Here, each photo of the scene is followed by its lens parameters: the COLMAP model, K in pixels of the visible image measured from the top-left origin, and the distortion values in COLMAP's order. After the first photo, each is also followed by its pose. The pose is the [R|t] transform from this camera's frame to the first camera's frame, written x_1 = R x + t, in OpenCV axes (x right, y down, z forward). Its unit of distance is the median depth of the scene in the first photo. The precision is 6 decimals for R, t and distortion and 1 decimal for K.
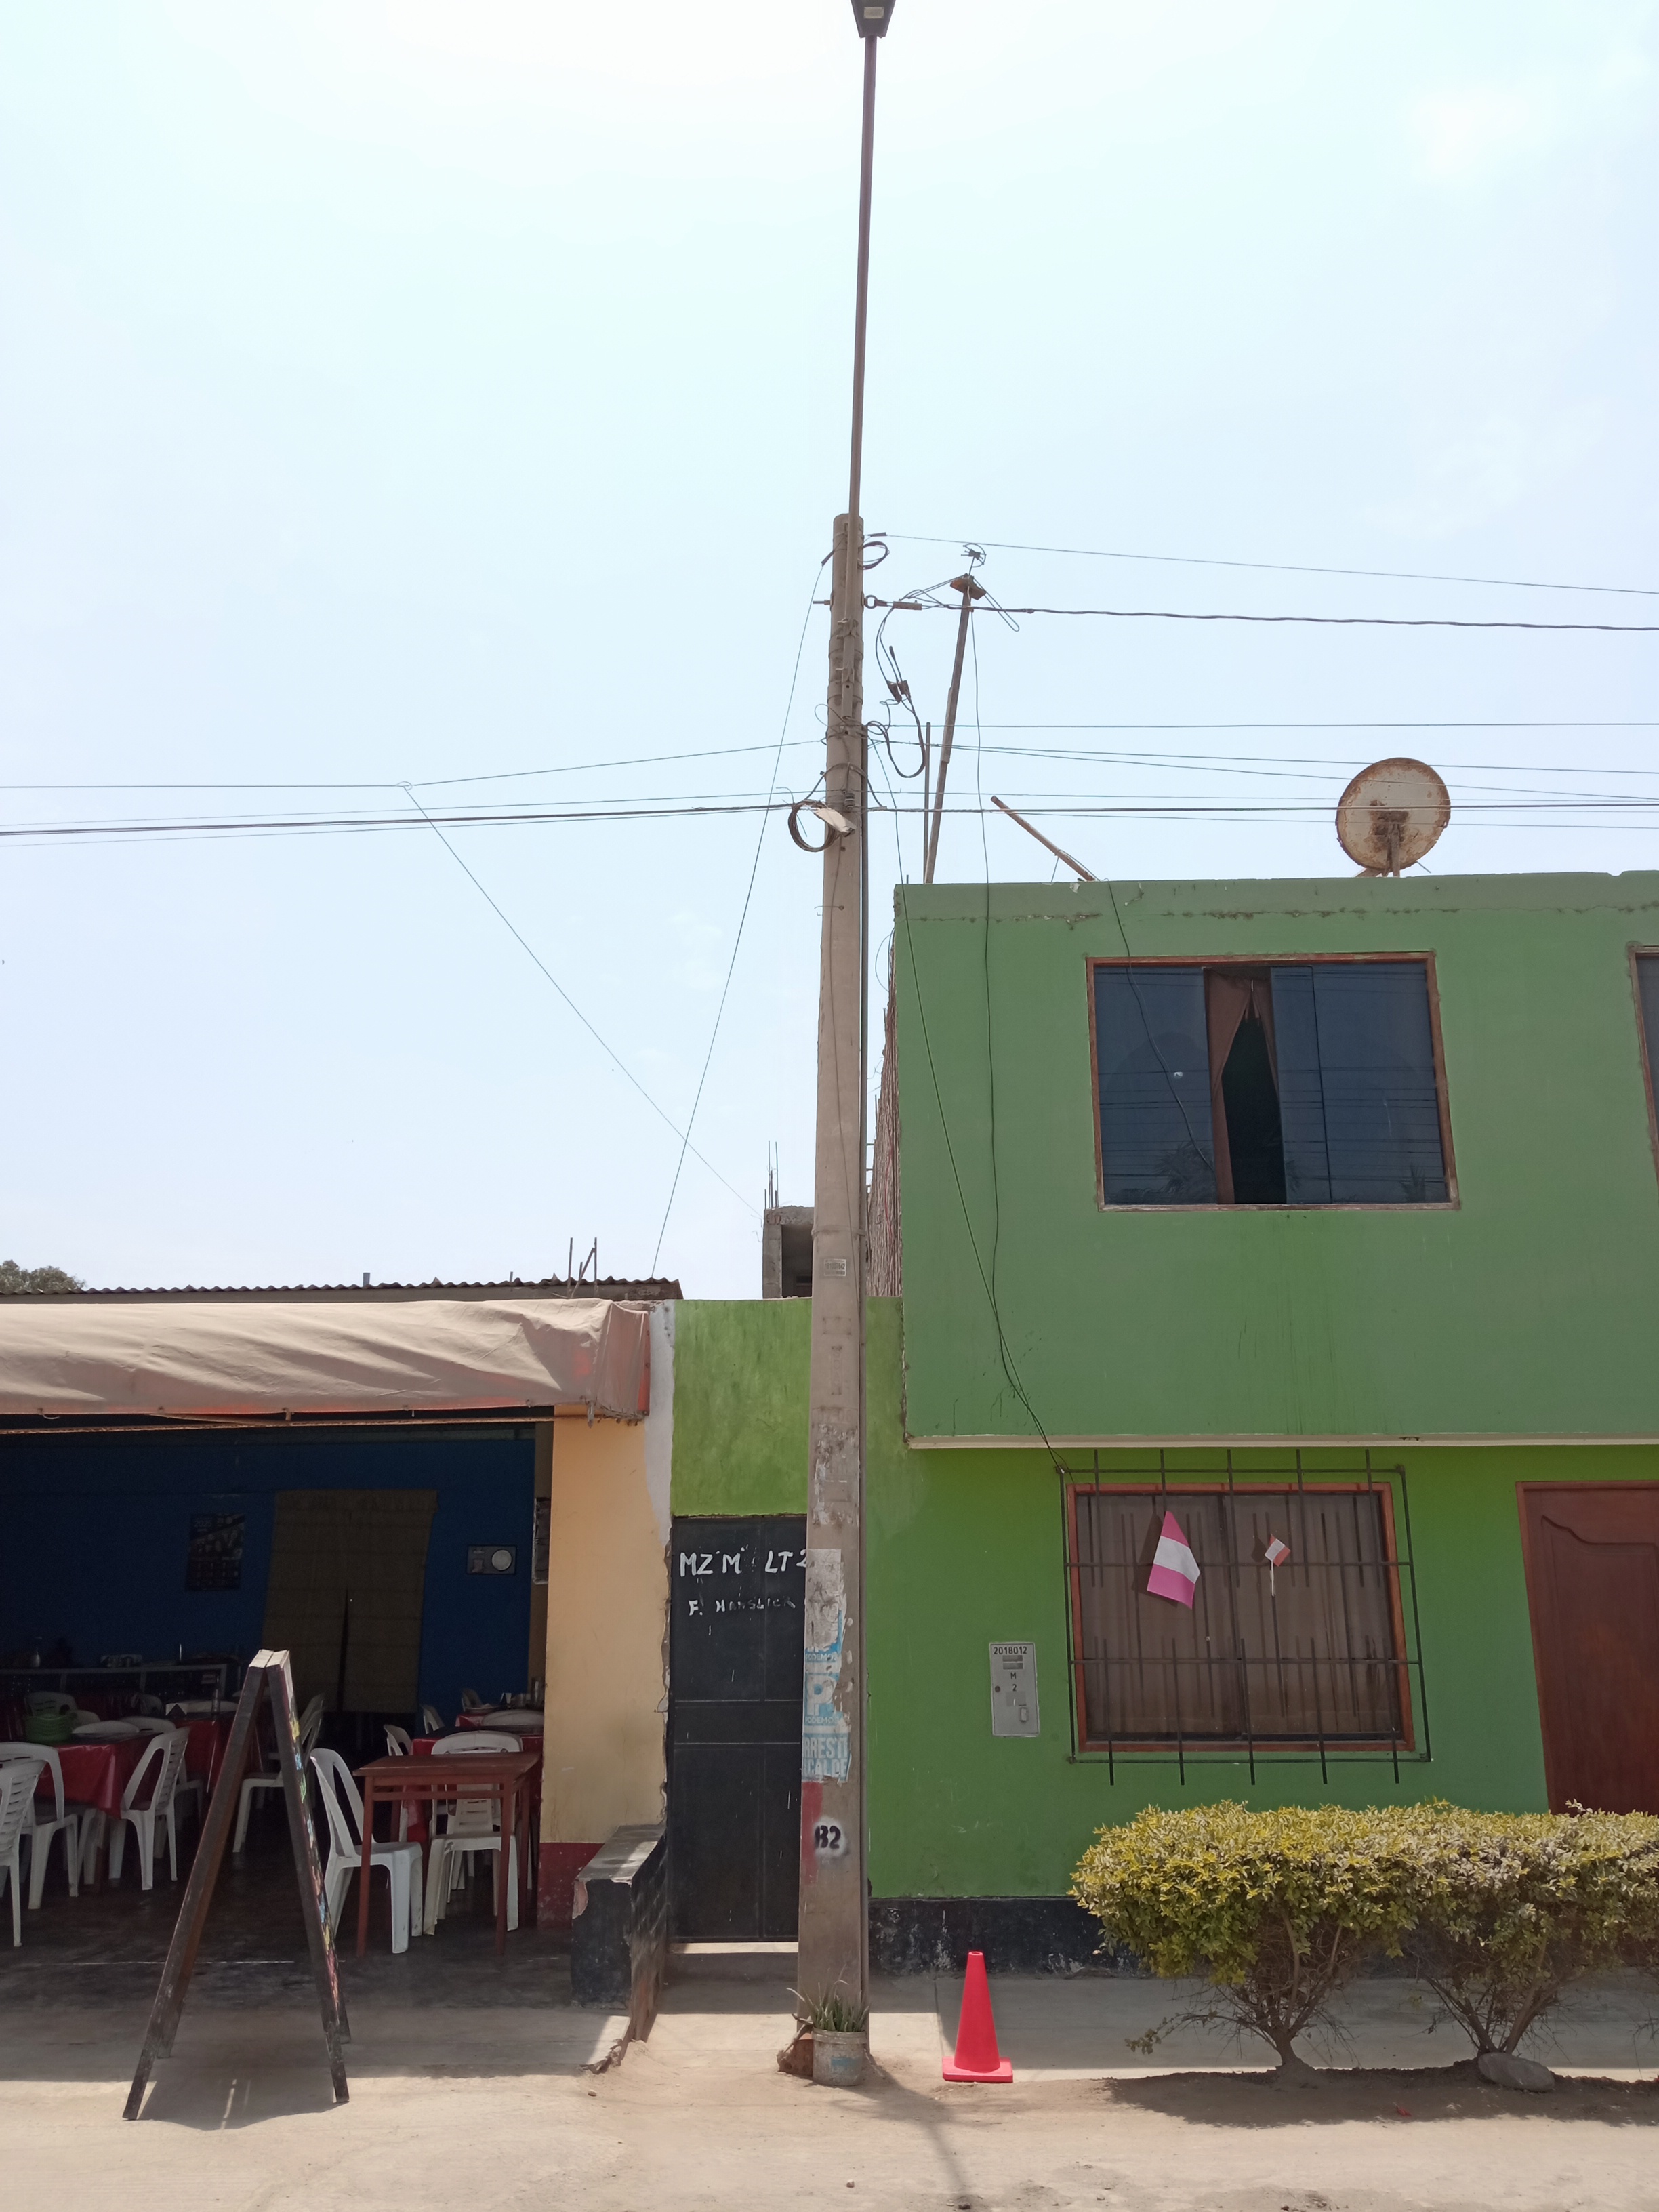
lens RADIAL K [[1759.5, 0, 829.9], [0, 1759.5, 1103.3], [0, 0, 1]] dist [0.068023, -0.118325]
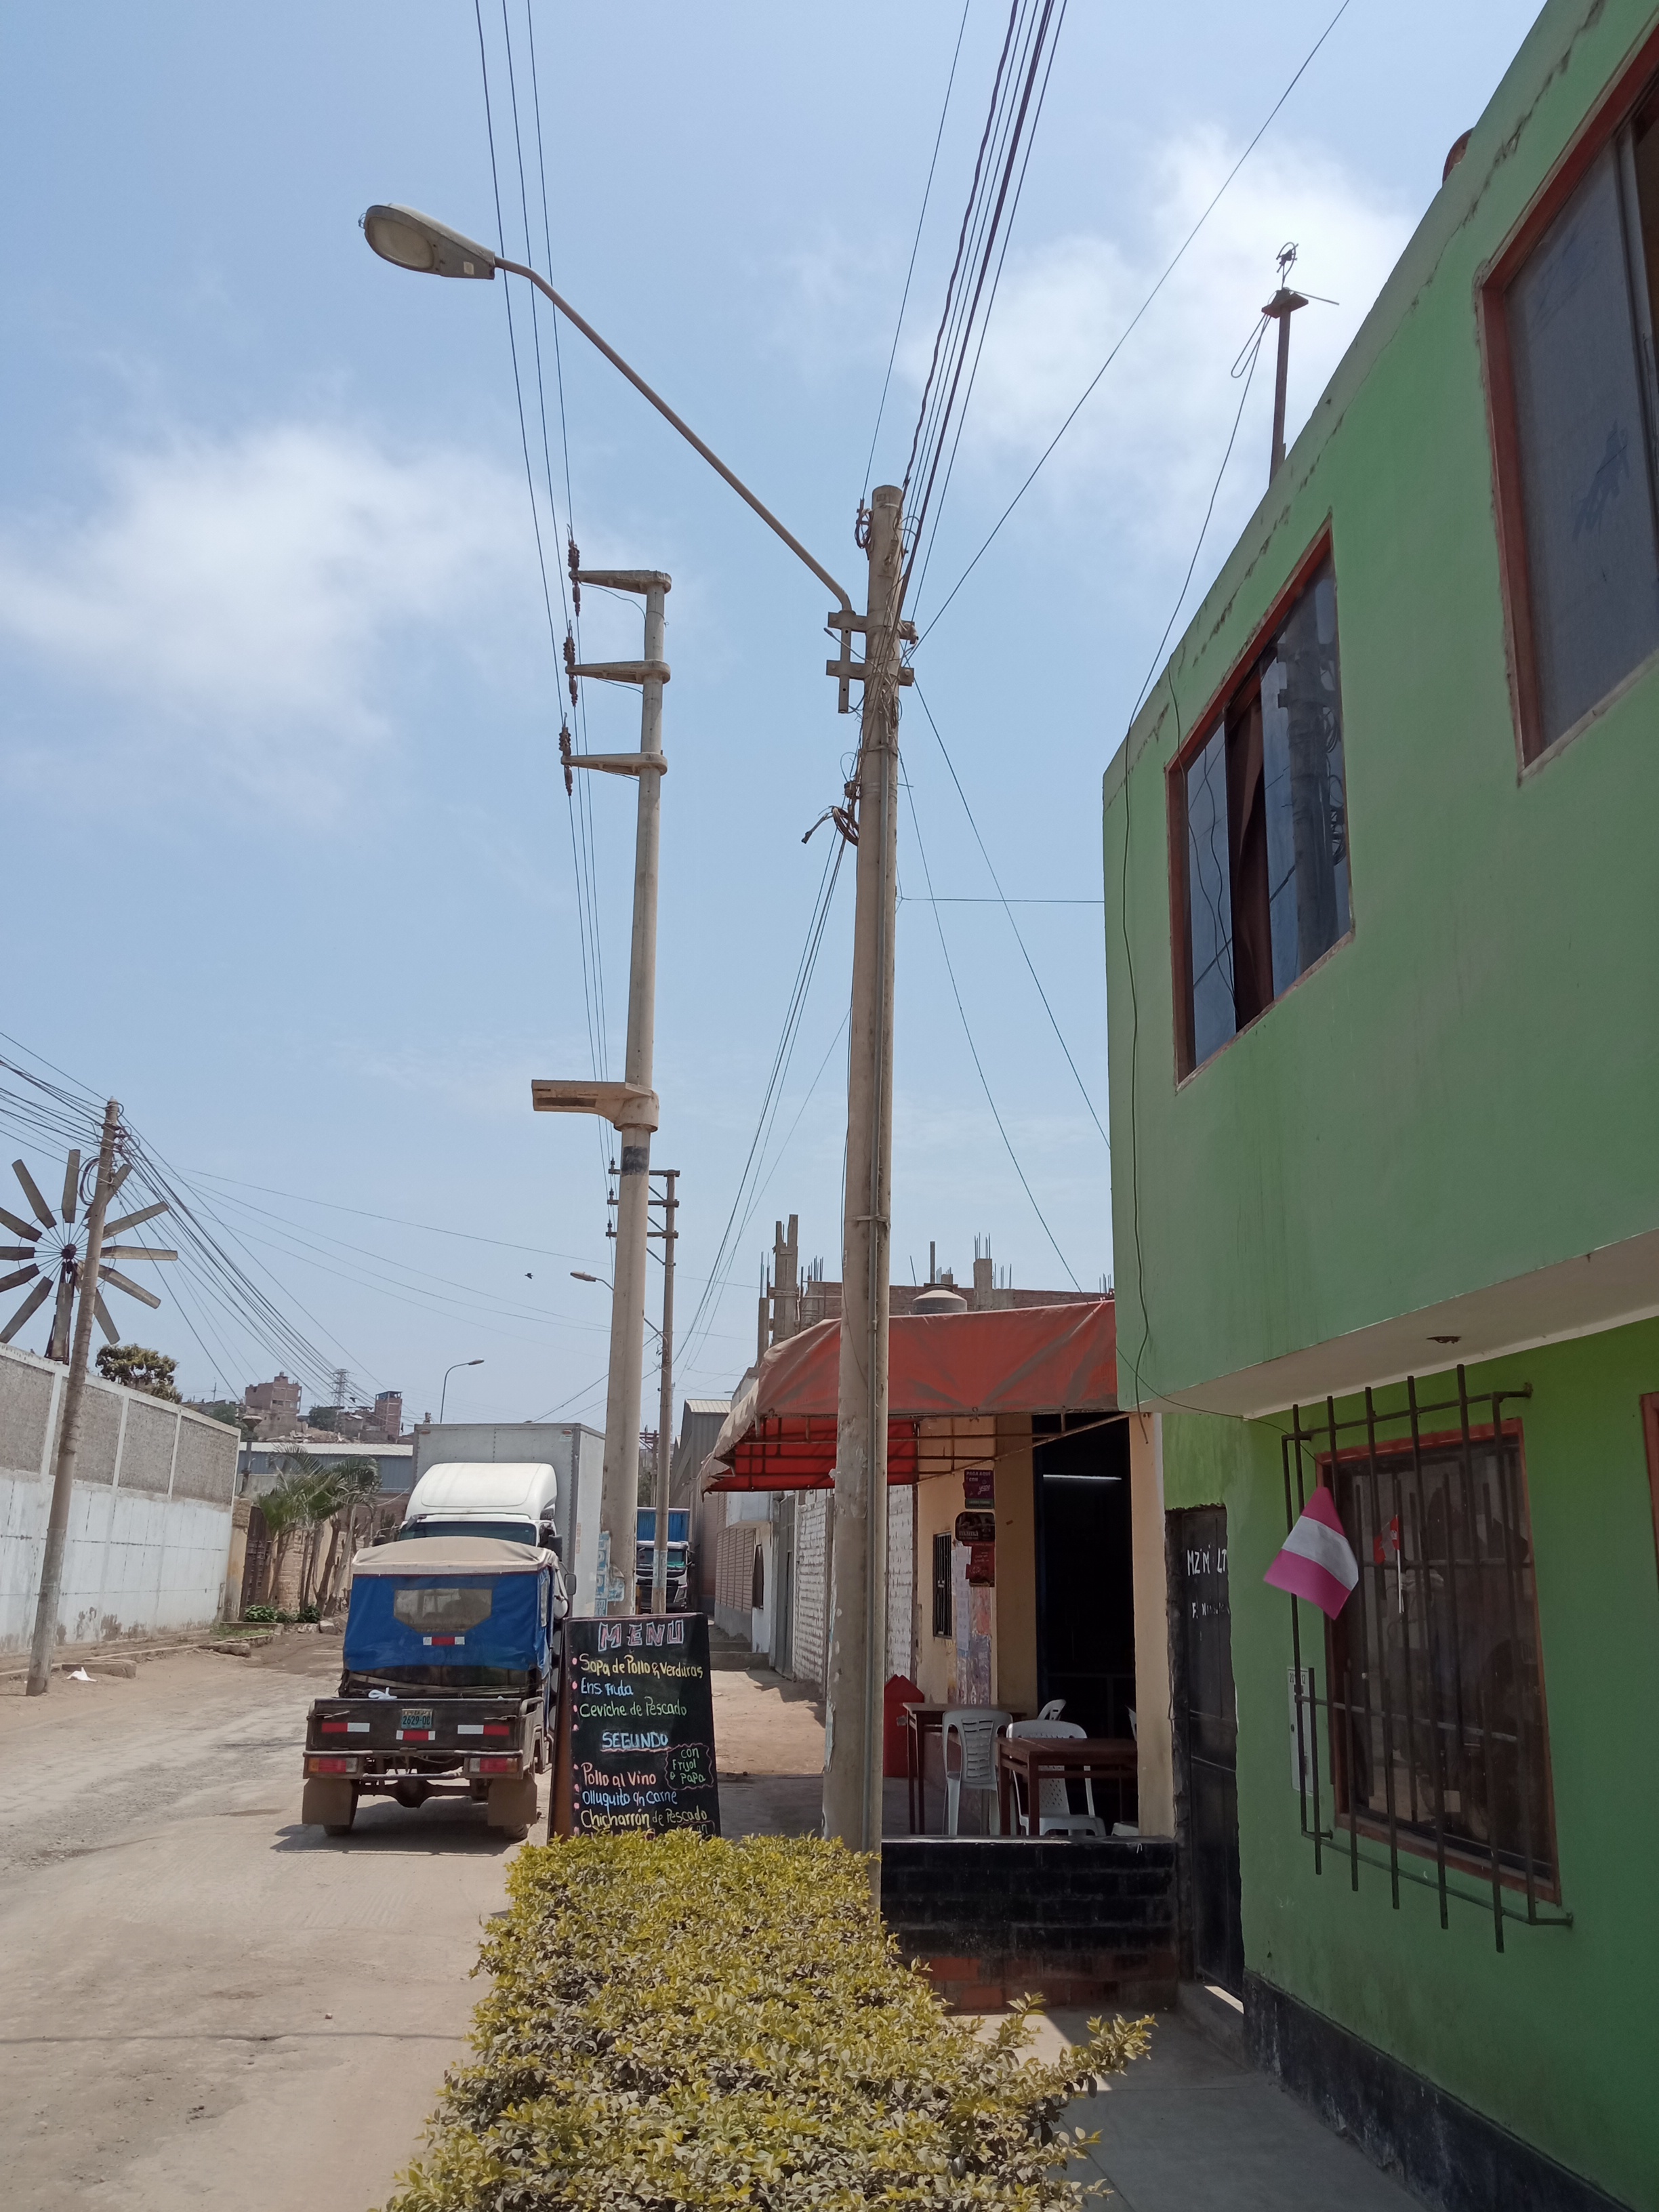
lens RADIAL K [[1791.8, 0, 820.8], [0, 1791.8, 1105.7], [0, 0, 1]] dist [0.064938, -0.121535]
pose [[0.132291, -0.240986, -0.961470, 0.923935], [0.242286, 0.948433, -0.204382, 0.199118], [0.961143, -0.205913, 0.183857, 0.760529]]
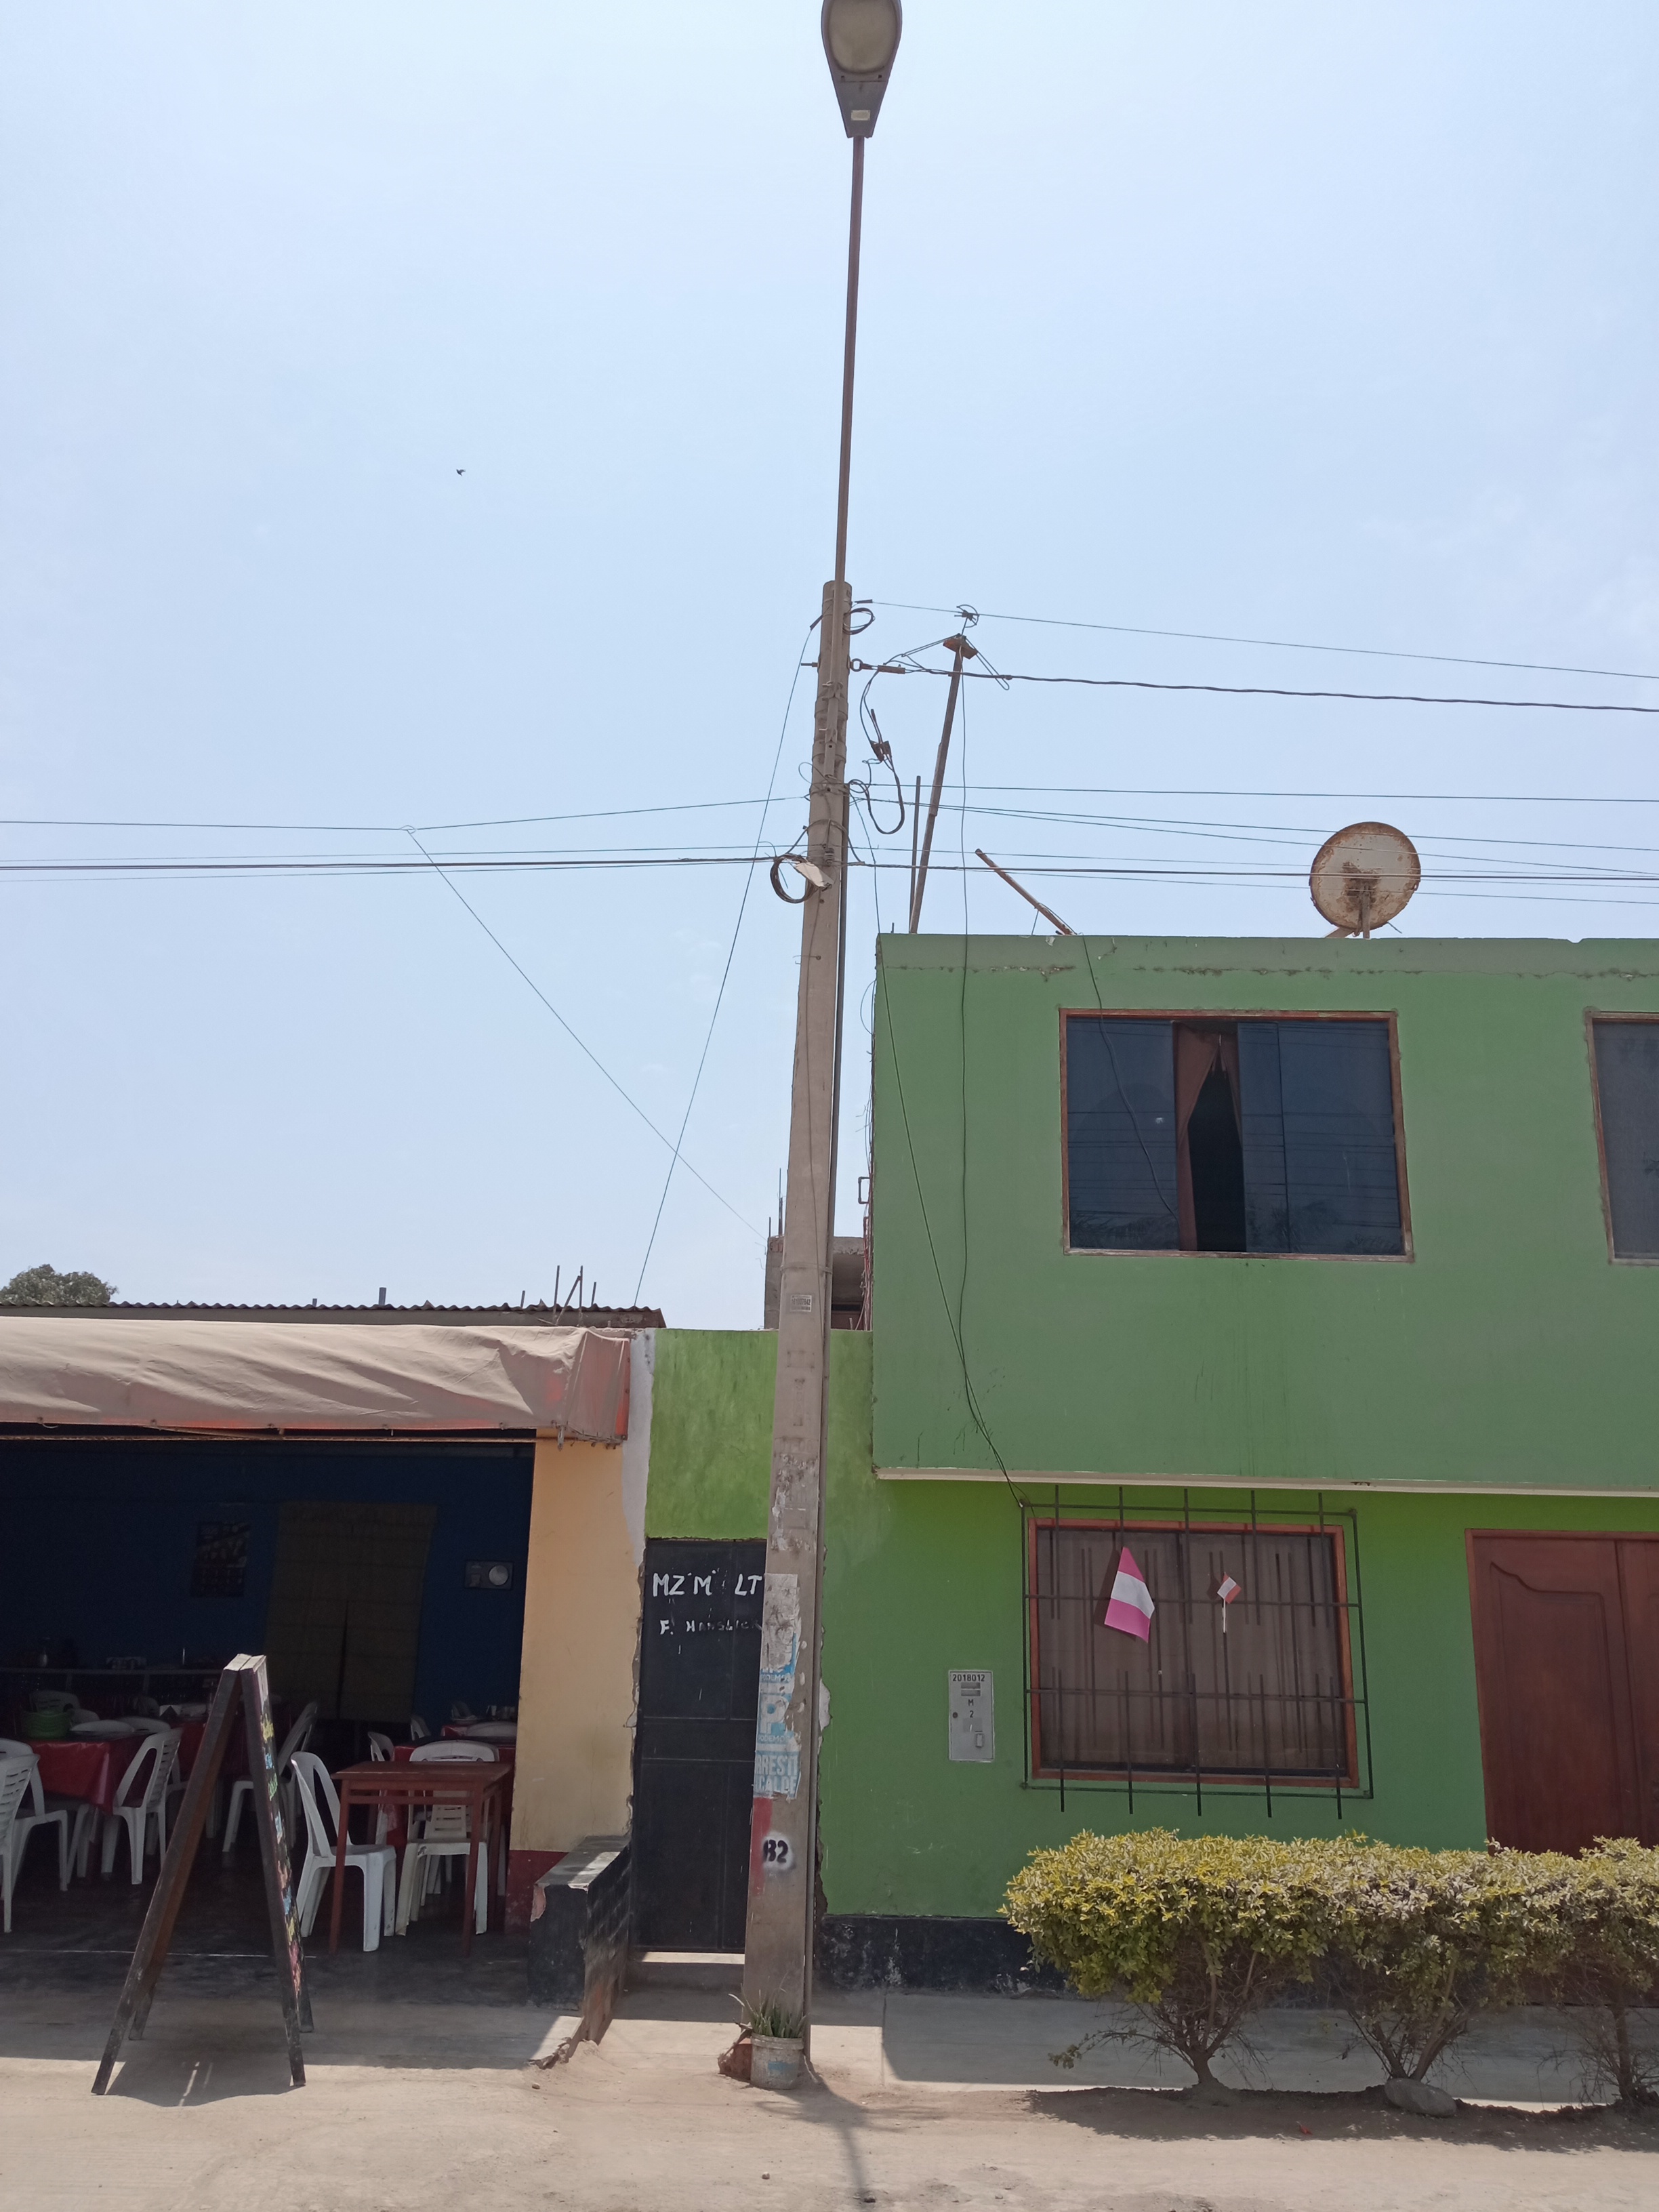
lens RADIAL K [[1760.8, 0, 829.5], [0, 1760.8, 1106.0], [0, 0, 1]] dist [0.069898, -0.125367]
pose [[0.999513, 0.025404, -0.018095, 0.032774], [-0.025611, 0.999608, -0.011323, -0.011132], [0.017800, 0.011781, 0.999772, -0.040920]]
